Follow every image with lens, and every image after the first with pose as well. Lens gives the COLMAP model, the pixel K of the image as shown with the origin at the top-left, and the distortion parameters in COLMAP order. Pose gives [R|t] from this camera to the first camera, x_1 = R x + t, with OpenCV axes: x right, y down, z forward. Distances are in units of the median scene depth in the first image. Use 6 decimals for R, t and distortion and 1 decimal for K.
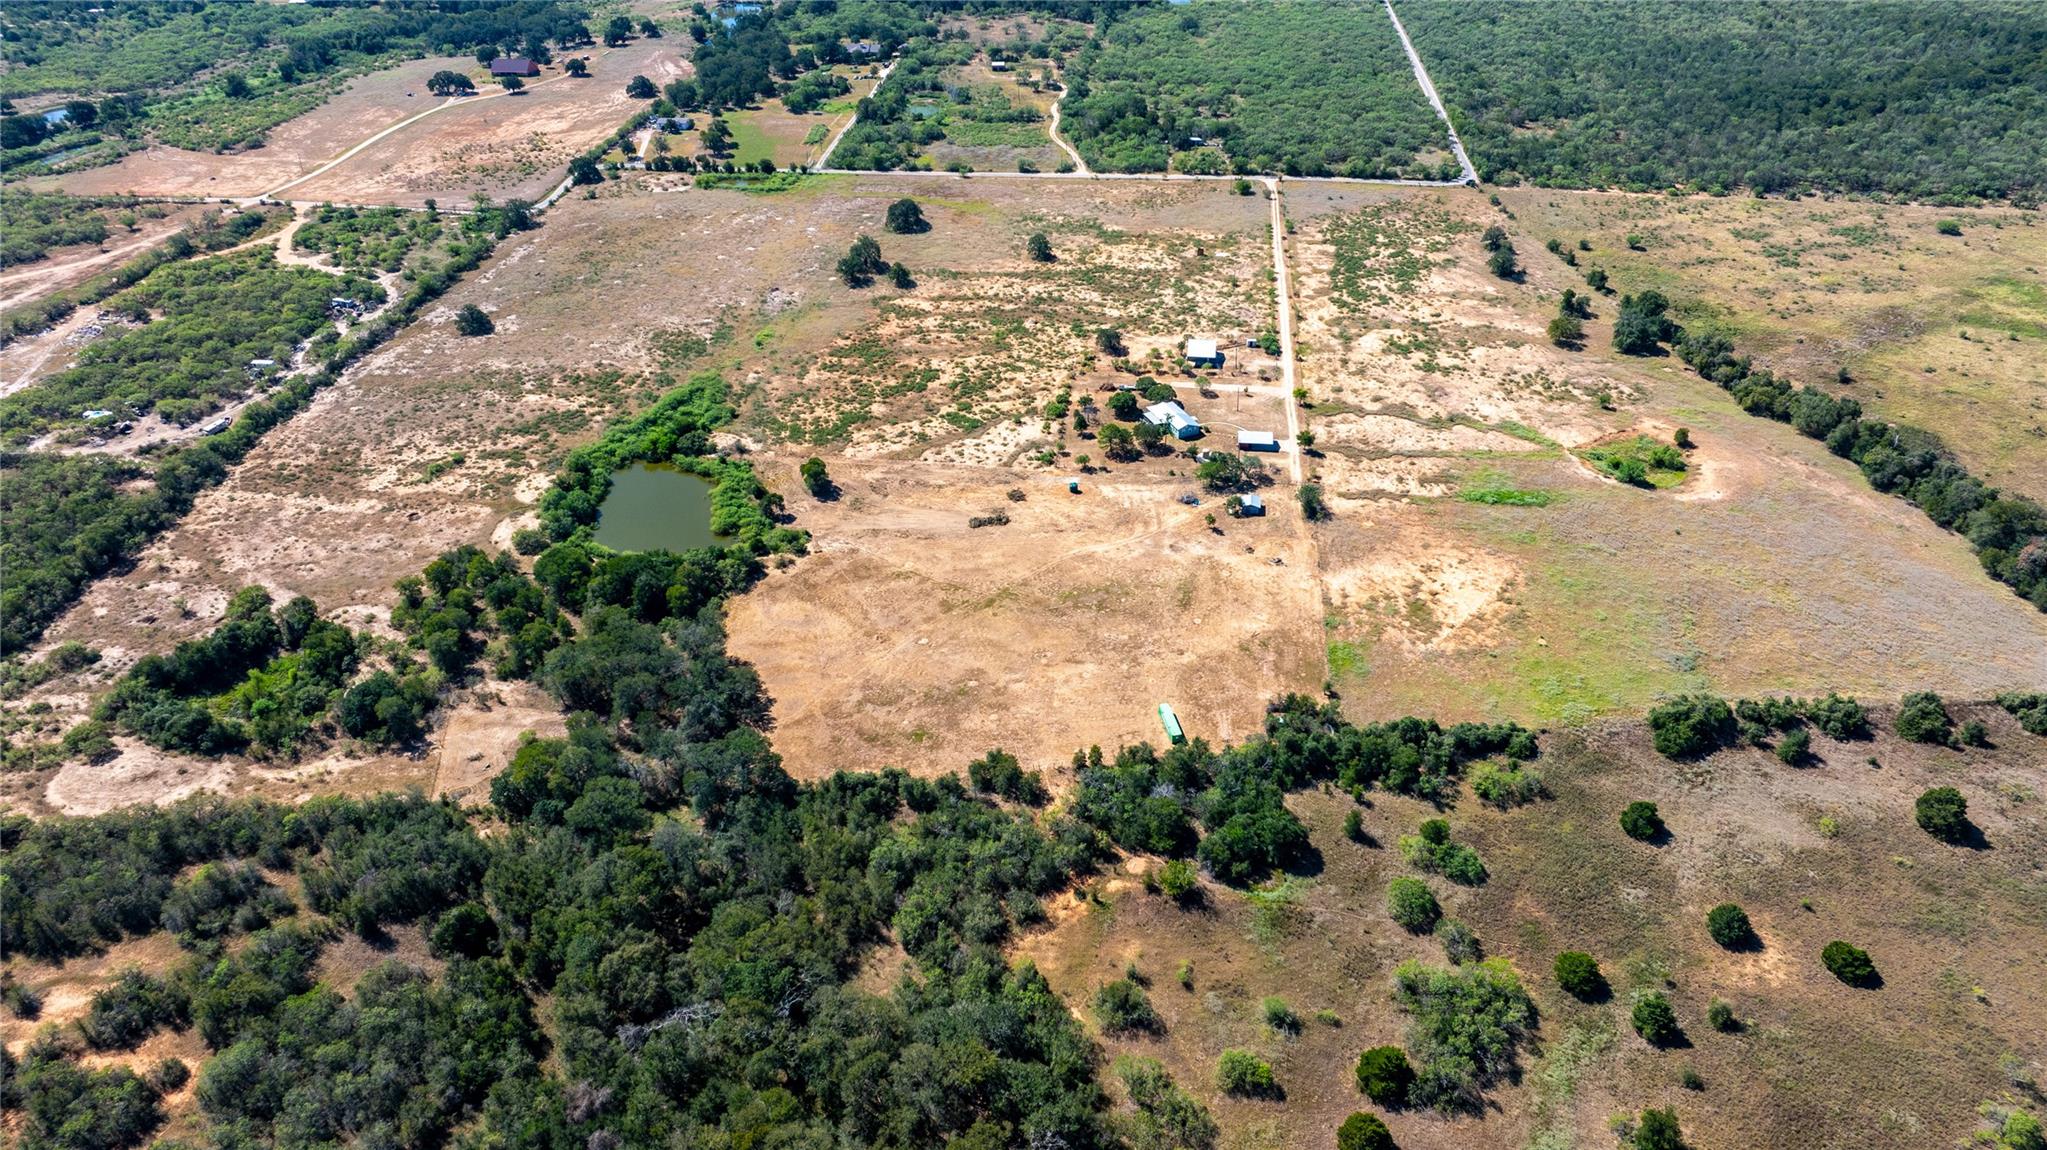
lens RADIAL K [[1437.6, 0, 1023.5], [0, 1437.6, 575.0], [0, 0, 1]] dist [-0.032762, 0.022755]
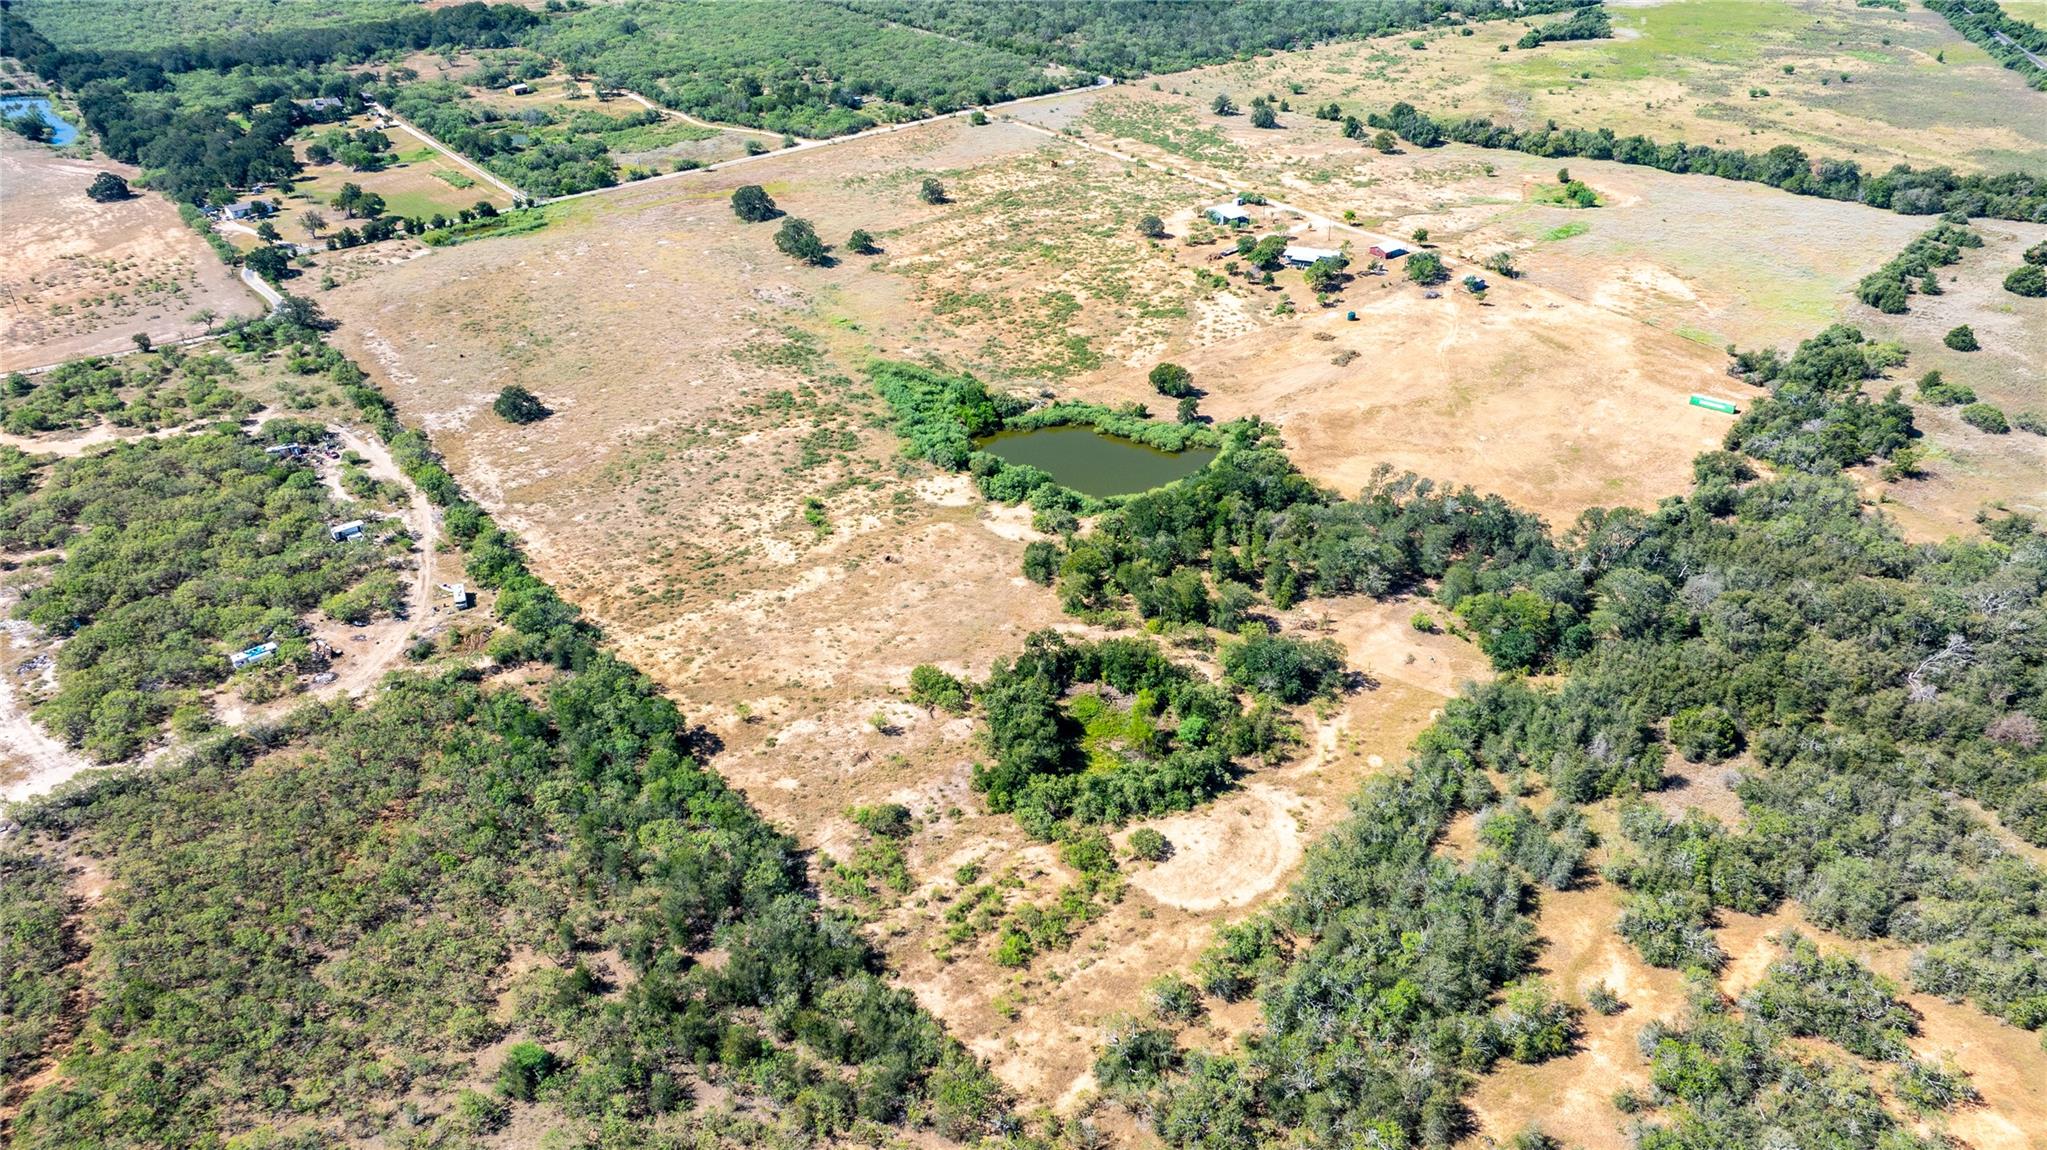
lens RADIAL K [[1437.6, 0, 1023.5], [0, 1437.6, 575.0], [0, 0, 1]] dist [-0.032762, 0.022755]
pose [[0.715667, -0.362557, 0.596970, -0.701126], [0.388081, 0.917051, 0.091708, -0.064117], [-0.580702, 0.166041, 0.797005, 0.267875]]
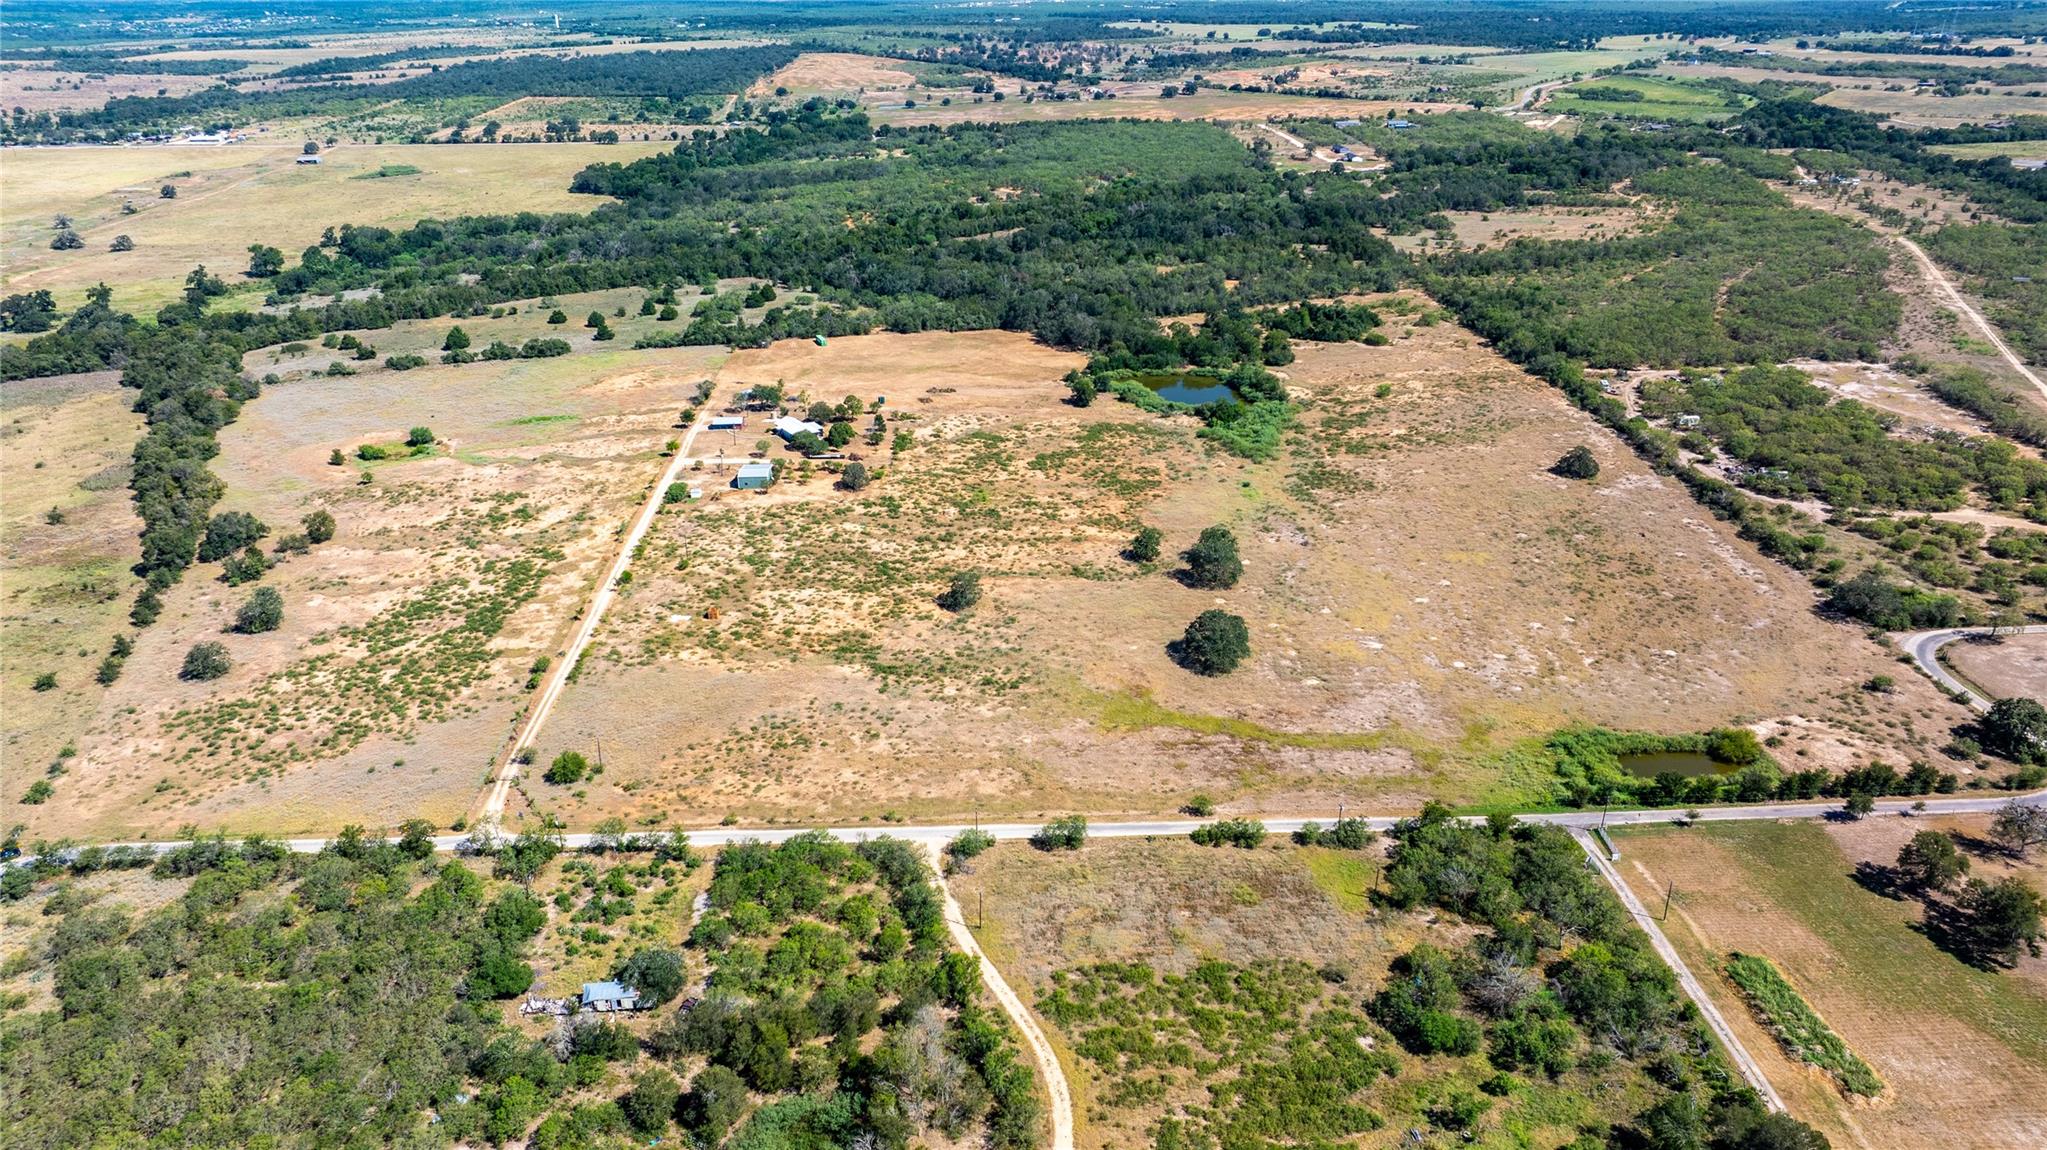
lens RADIAL K [[1437.6, 0, 1023.5], [0, 1437.6, 575.0], [0, 0, 1]] dist [-0.032762, 0.022755]
pose [[-0.986526, 0.085043, -0.139761, 0.085583], [-0.069696, 0.554417, 0.829315, -0.880319], [0.148014, 0.827882, -0.541020, 1.537477]]
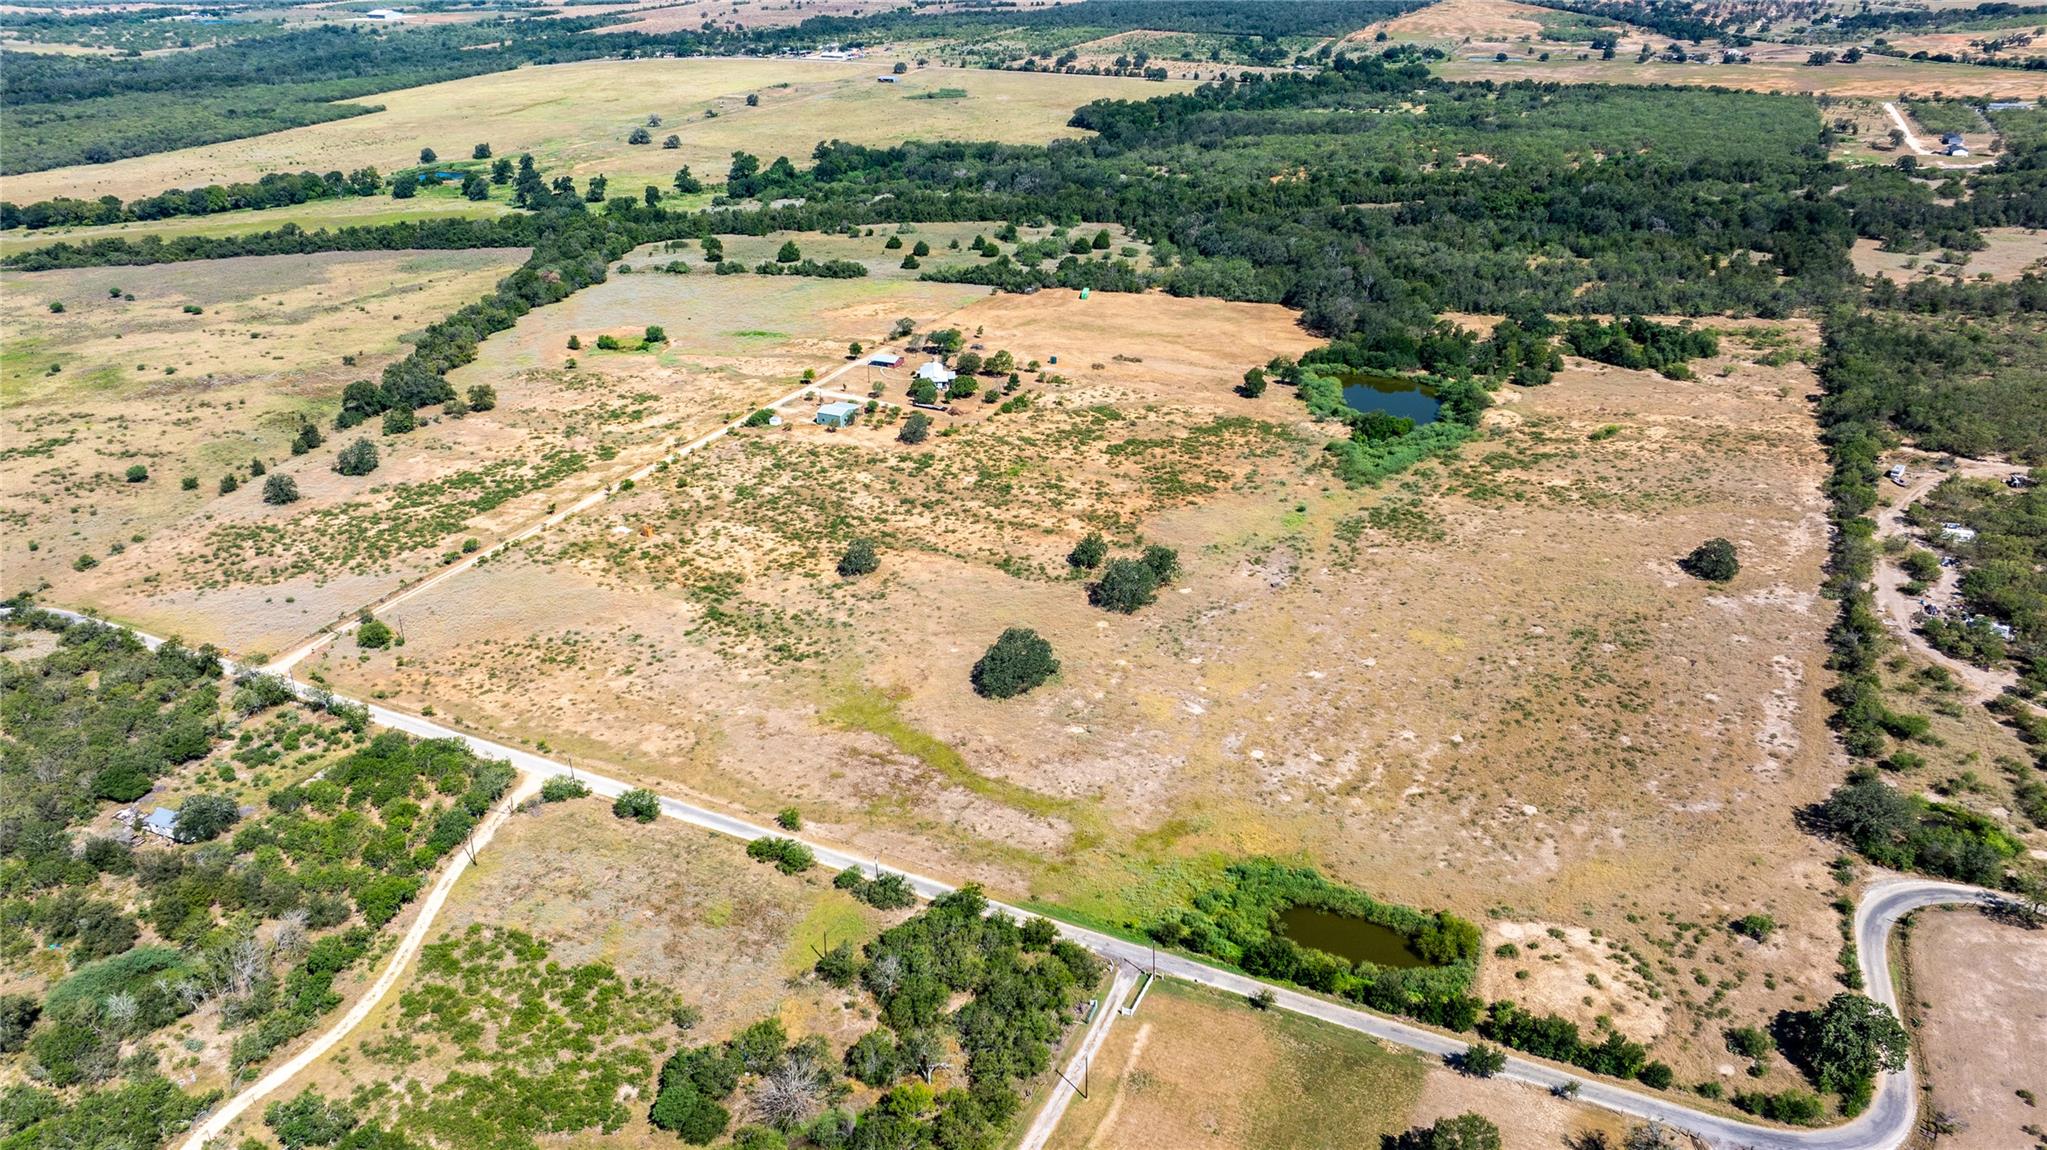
lens RADIAL K [[1437.6, 0, 1023.5], [0, 1437.6, 575.0], [0, 0, 1]] dist [-0.032762, 0.022755]
pose [[-0.946326, -0.116799, 0.301371, -0.287066], [0.195482, 0.535723, 0.821454, -0.838668], [-0.257397, 0.836276, -0.484137, 1.478751]]
